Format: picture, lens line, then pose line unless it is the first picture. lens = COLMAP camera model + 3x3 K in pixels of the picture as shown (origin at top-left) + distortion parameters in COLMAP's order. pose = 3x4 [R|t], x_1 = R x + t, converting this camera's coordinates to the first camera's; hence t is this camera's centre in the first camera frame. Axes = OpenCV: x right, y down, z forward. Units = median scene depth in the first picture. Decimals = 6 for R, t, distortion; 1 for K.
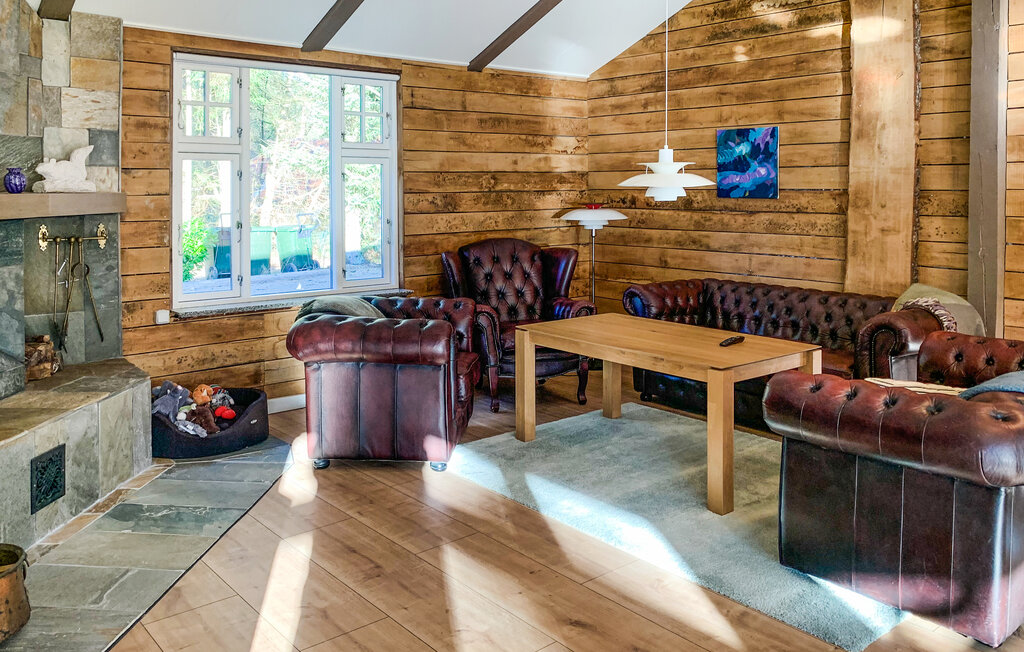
lens RADIAL K [[840.6, 0, 489.3], [0, 840.6, 215.2], [0, 0, 1]] dist [0.009632, 0.012431]
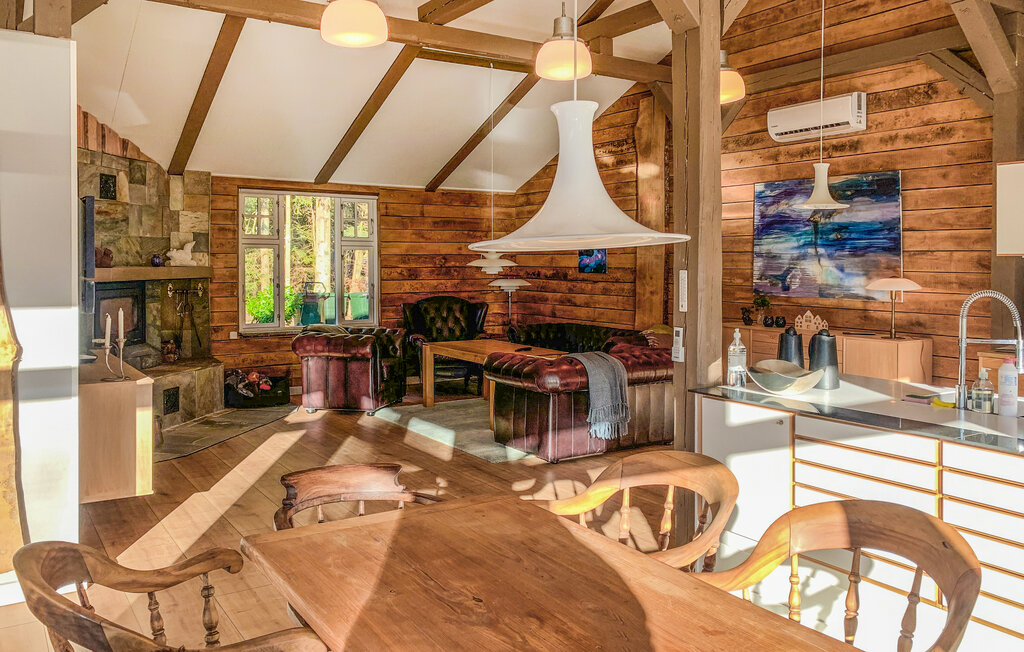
lens RADIAL K [[811.4, 0, 511.8], [0, 811.4, 307.1], [0, 0, 1]] dist [0.000524, -0.005825]
pose [[0.995165, 0.012500, -0.097419, 0.354225], [-0.010212, 0.999661, 0.023954, 0.011186], [0.097686, -0.022843, 0.994955, -0.633957]]
